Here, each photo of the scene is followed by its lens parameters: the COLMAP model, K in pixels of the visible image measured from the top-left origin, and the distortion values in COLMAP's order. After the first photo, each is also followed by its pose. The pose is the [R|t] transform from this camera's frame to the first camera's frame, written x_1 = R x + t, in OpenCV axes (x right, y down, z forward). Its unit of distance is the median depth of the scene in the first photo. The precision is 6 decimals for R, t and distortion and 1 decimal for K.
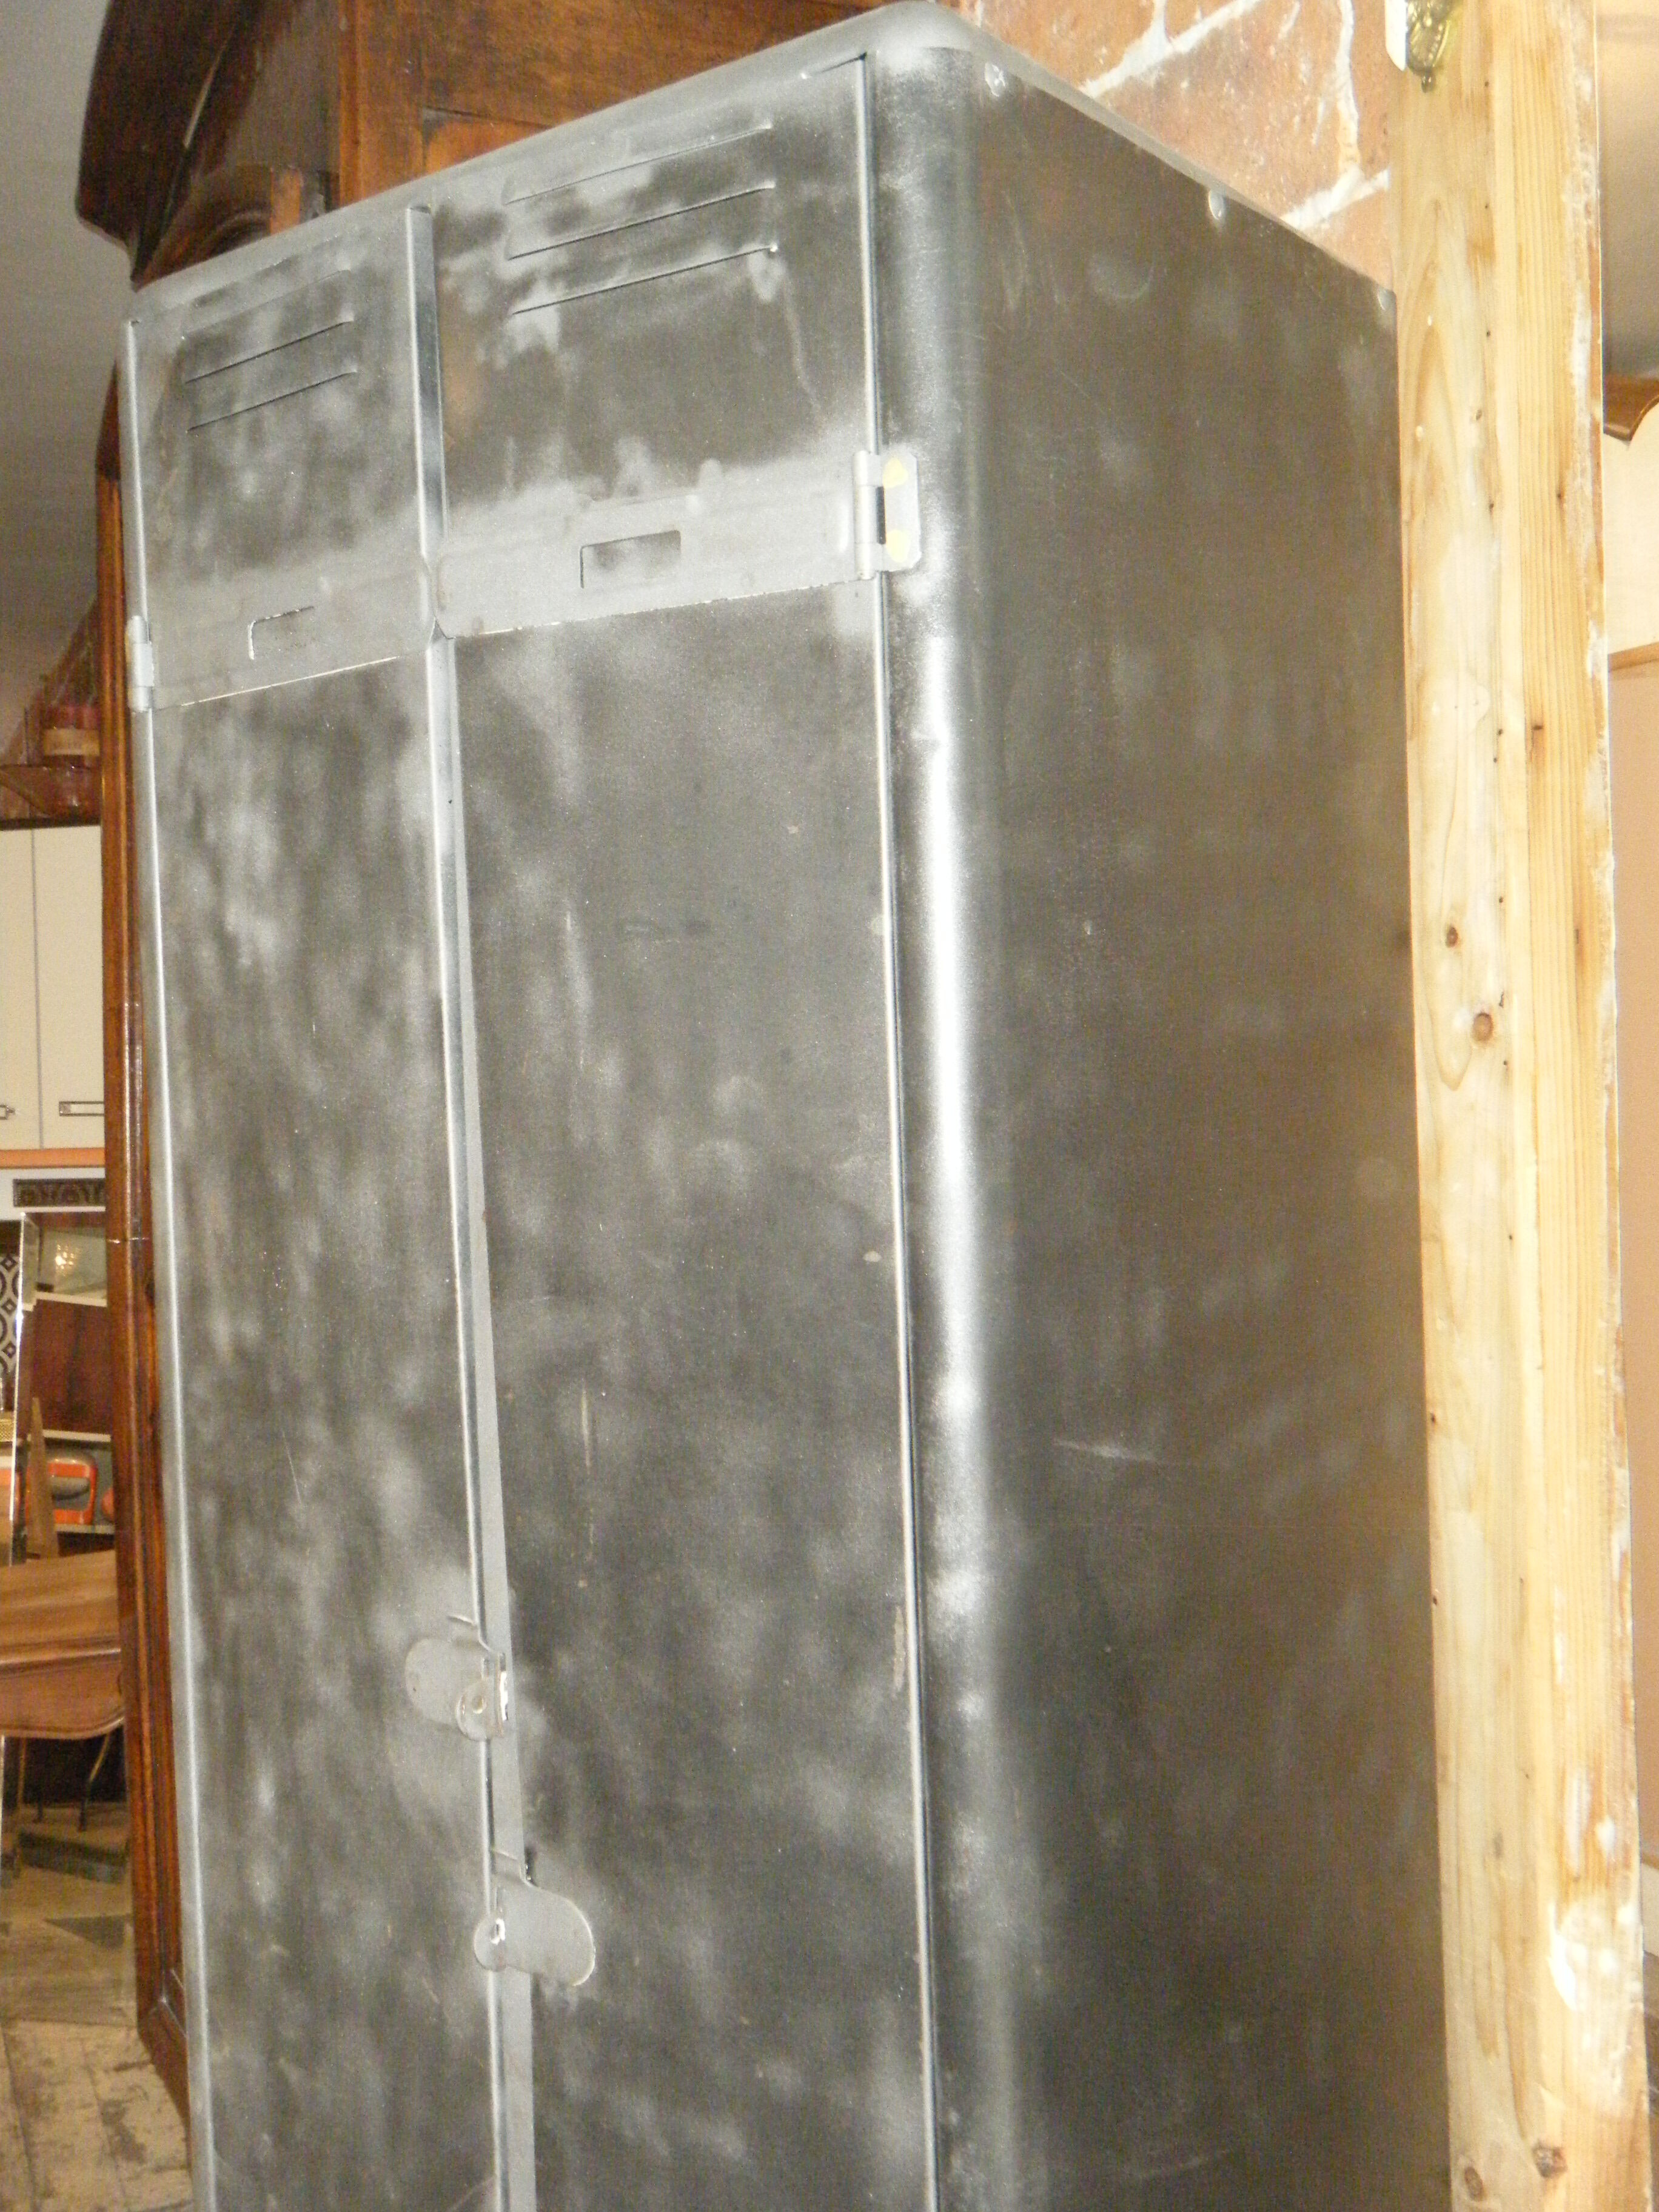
lens RADIAL K [[2250.3, 0, 832.4], [0, 2250.3, 1089.9], [0, 0, 1]] dist [-0.004469, 0.000000]
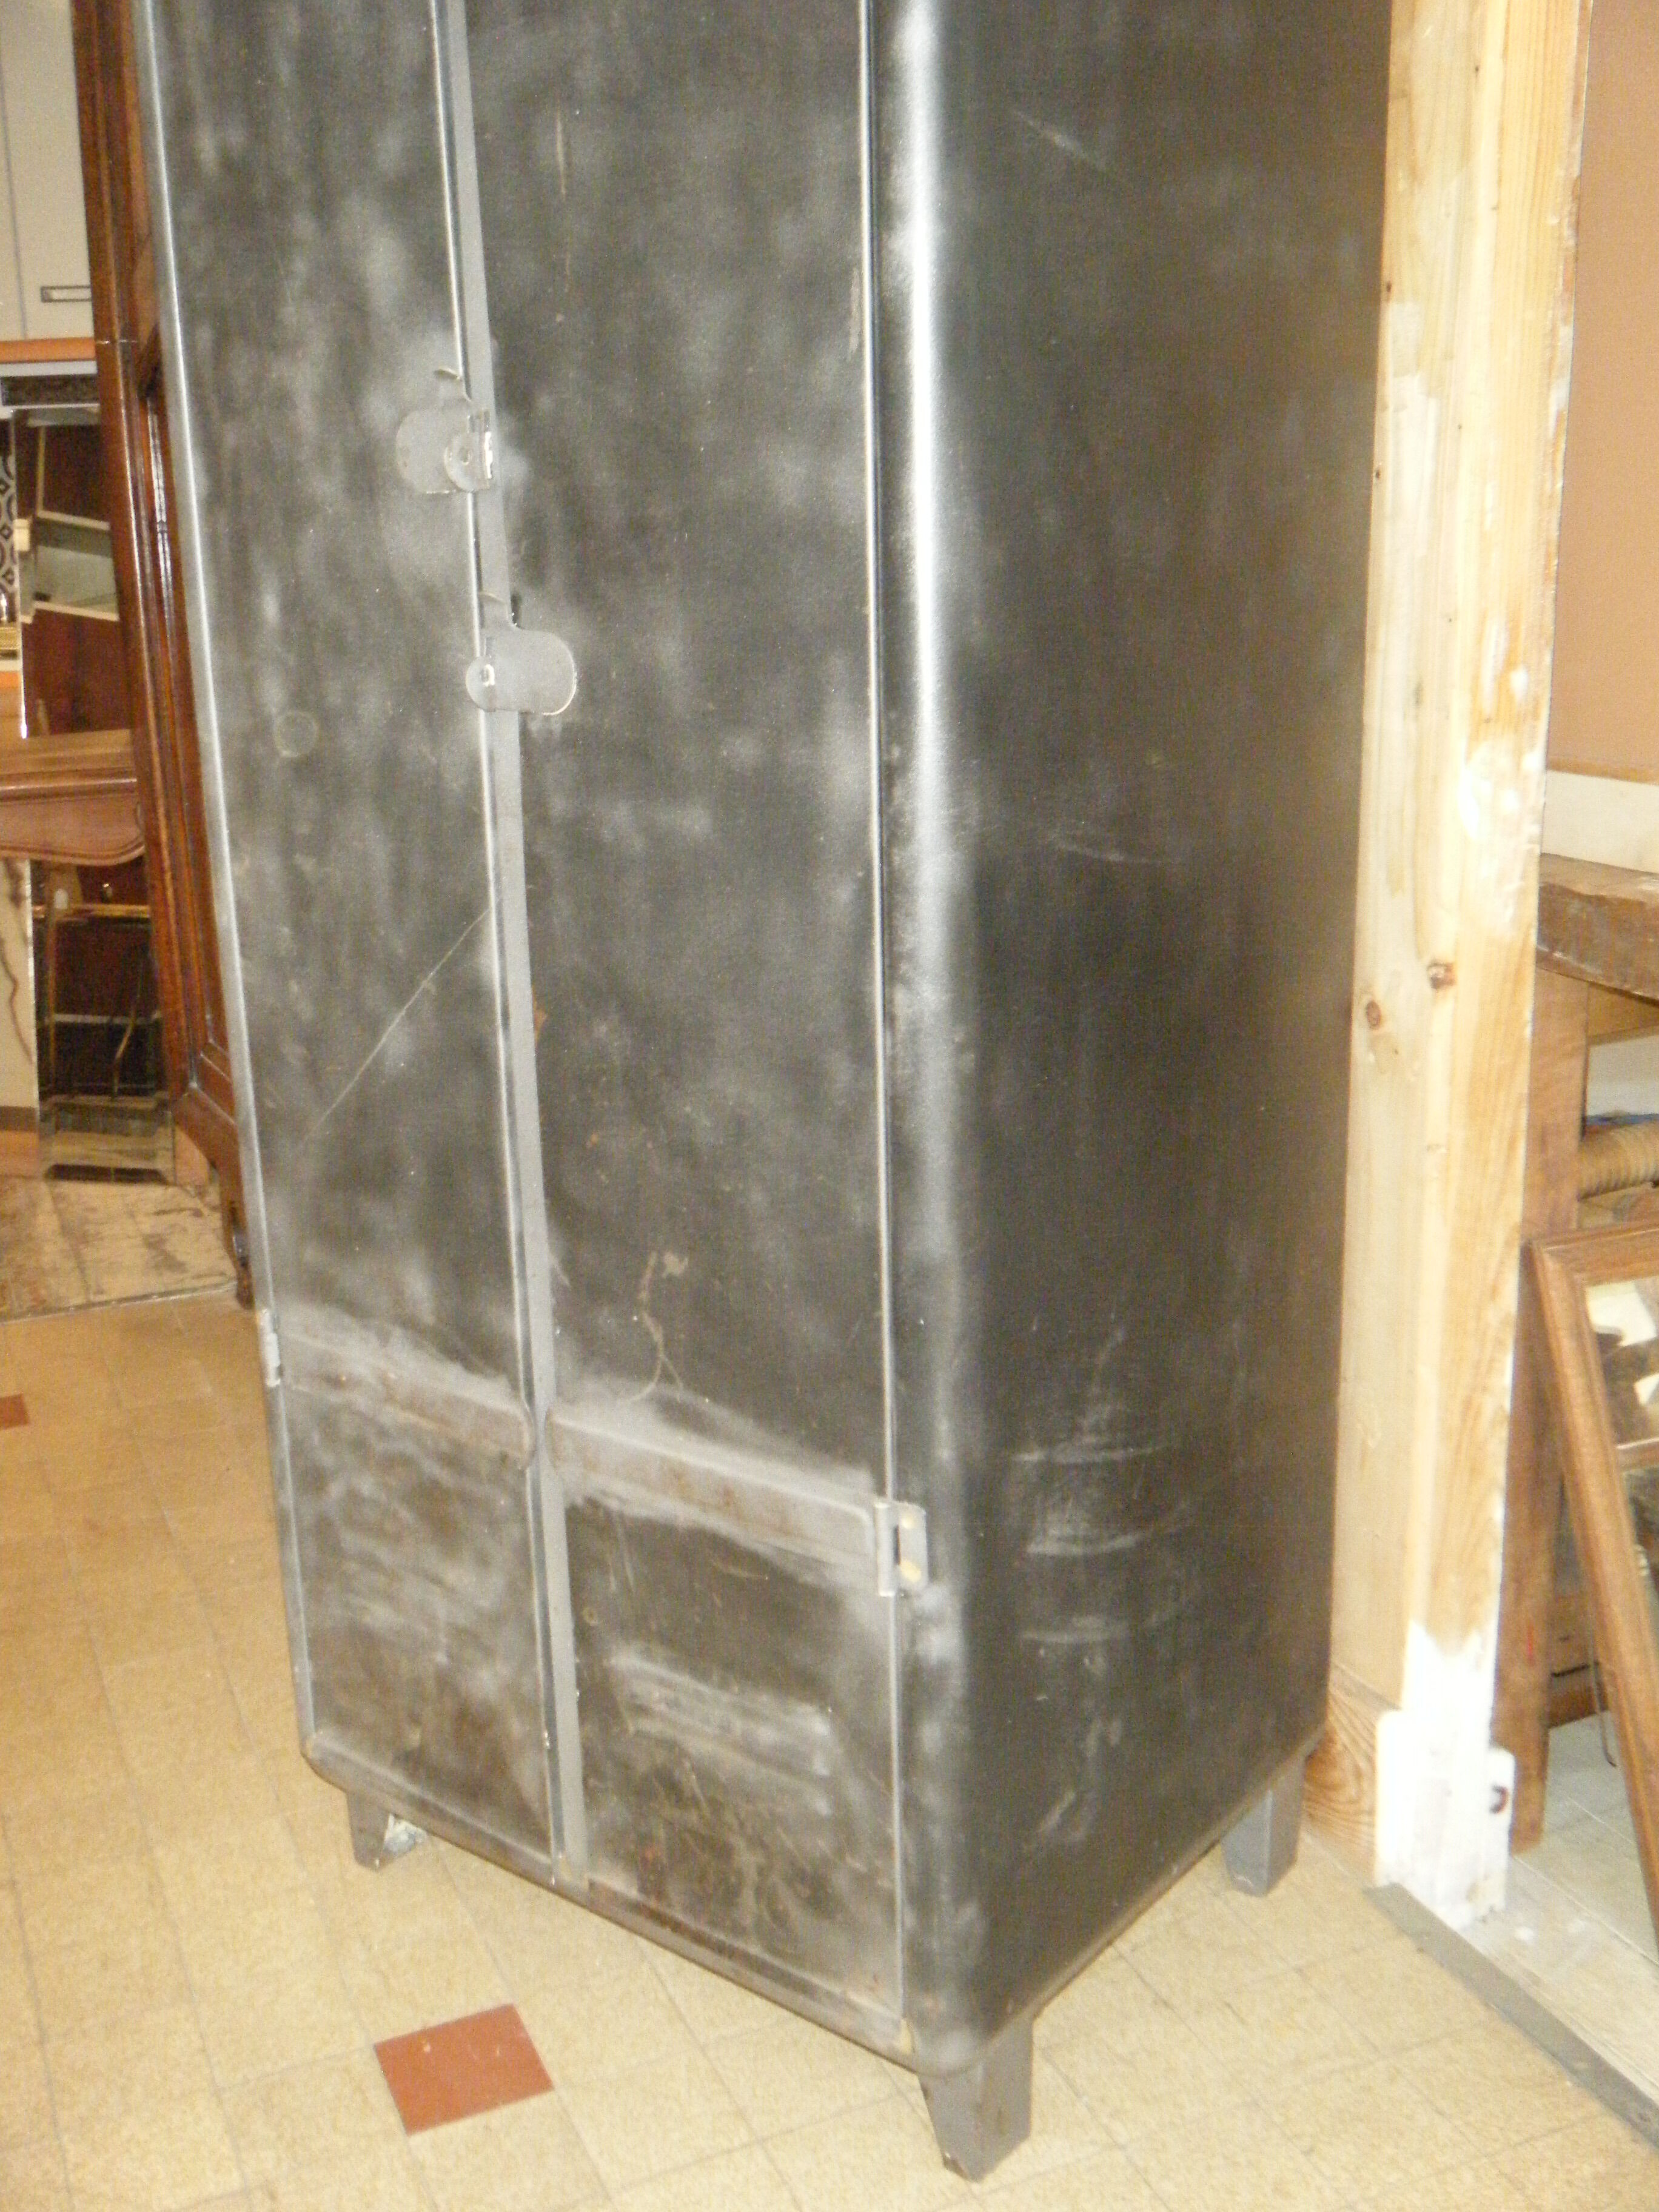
lens RADIAL K [[2250.3, 0, 829.5], [0, 2250.3, 1108.8], [0, 0, 1]] dist [-0.004469, 0.000000]
pose [[0.999870, 0.016058, -0.001568, 0.020362], [-0.015164, 0.968467, 0.248678, 0.280123], [0.005512, -0.248622, 0.968585, -0.099446]]
